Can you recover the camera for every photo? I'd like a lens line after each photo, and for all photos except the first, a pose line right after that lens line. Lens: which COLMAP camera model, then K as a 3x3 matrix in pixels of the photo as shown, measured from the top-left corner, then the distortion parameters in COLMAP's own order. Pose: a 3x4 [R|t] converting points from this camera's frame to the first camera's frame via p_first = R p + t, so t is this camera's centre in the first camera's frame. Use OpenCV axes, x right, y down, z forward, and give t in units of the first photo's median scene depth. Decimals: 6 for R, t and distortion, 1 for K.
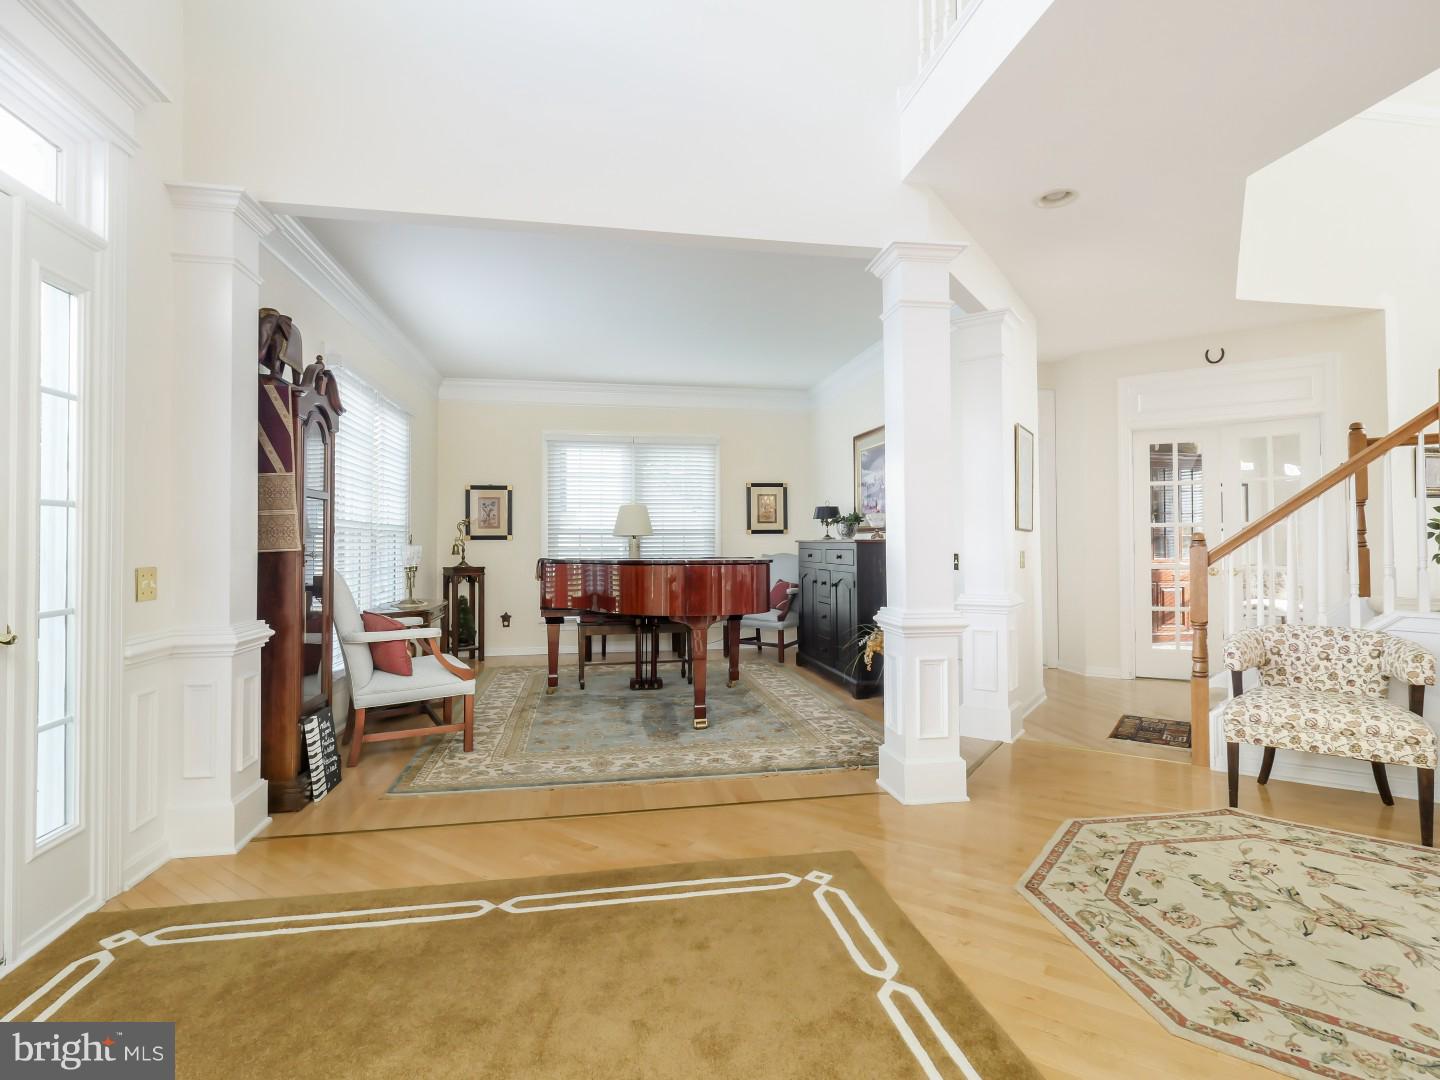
lens RADIAL K [[712.5, 0, 708.5], [0, 712.5, 530.5], [0, 0, 1]] dist [0.002136, -0.000565]
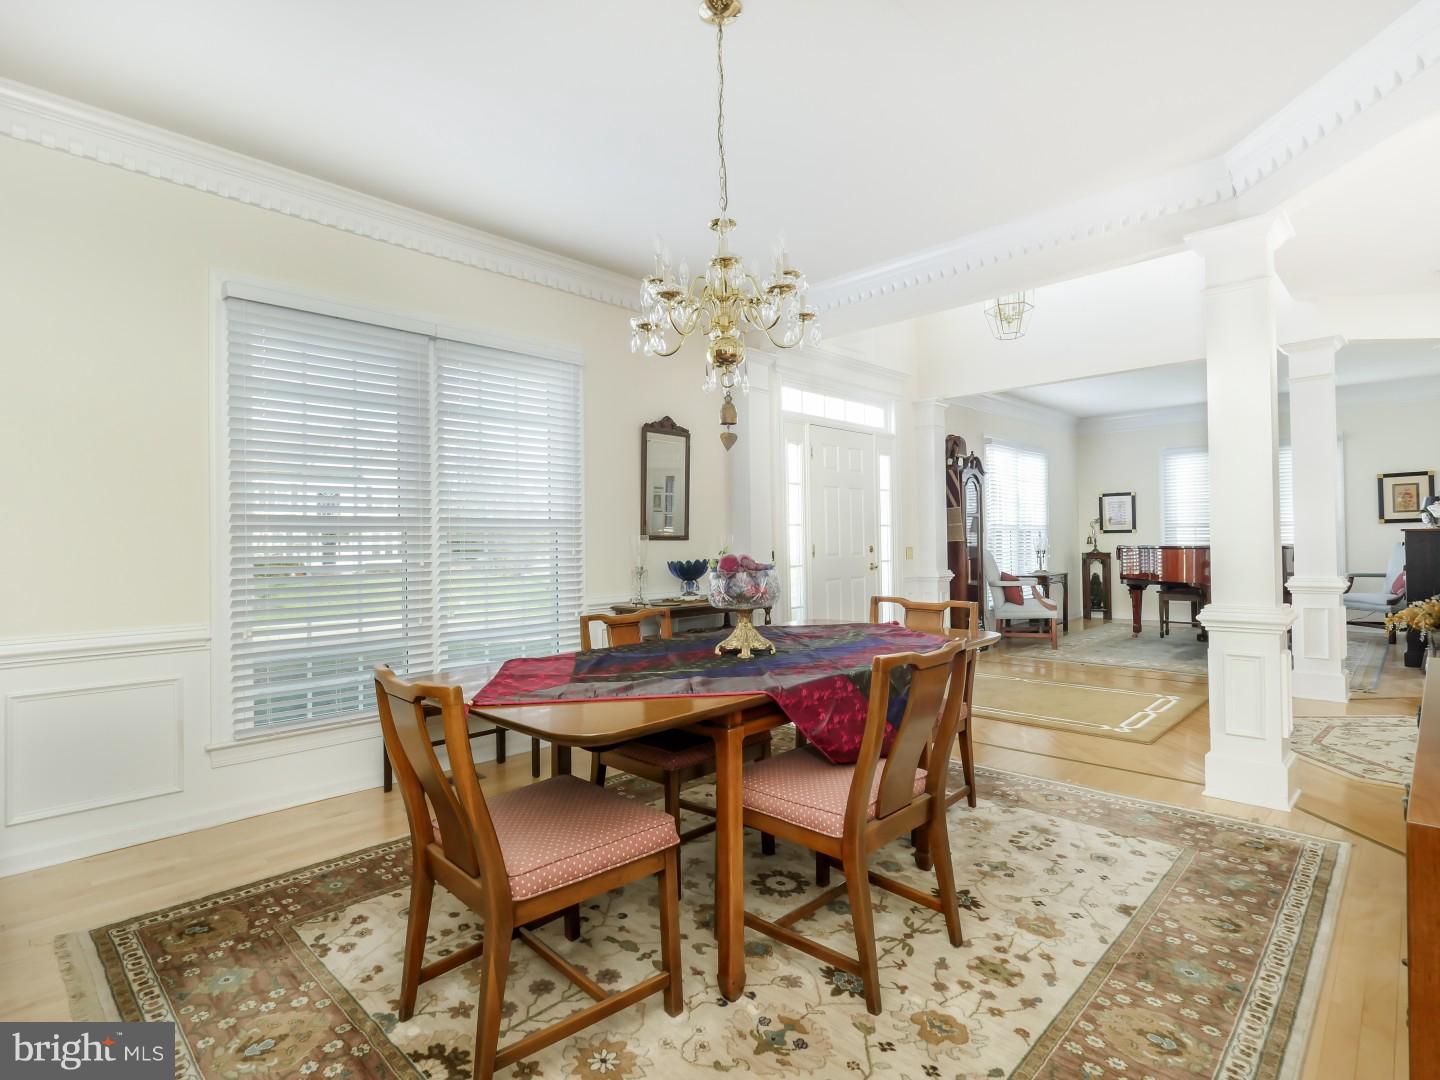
lens RADIAL K [[712.5, 0, 708.5], [0, 712.5, 530.5], [0, 0, 1]] dist [0.002136, -0.000565]
pose [[0.581083, -0.019595, -0.813608, 0.733148], [0.026939, 0.999625, -0.004836, -0.013428], [0.813398, -0.019108, 0.581394, -0.901169]]
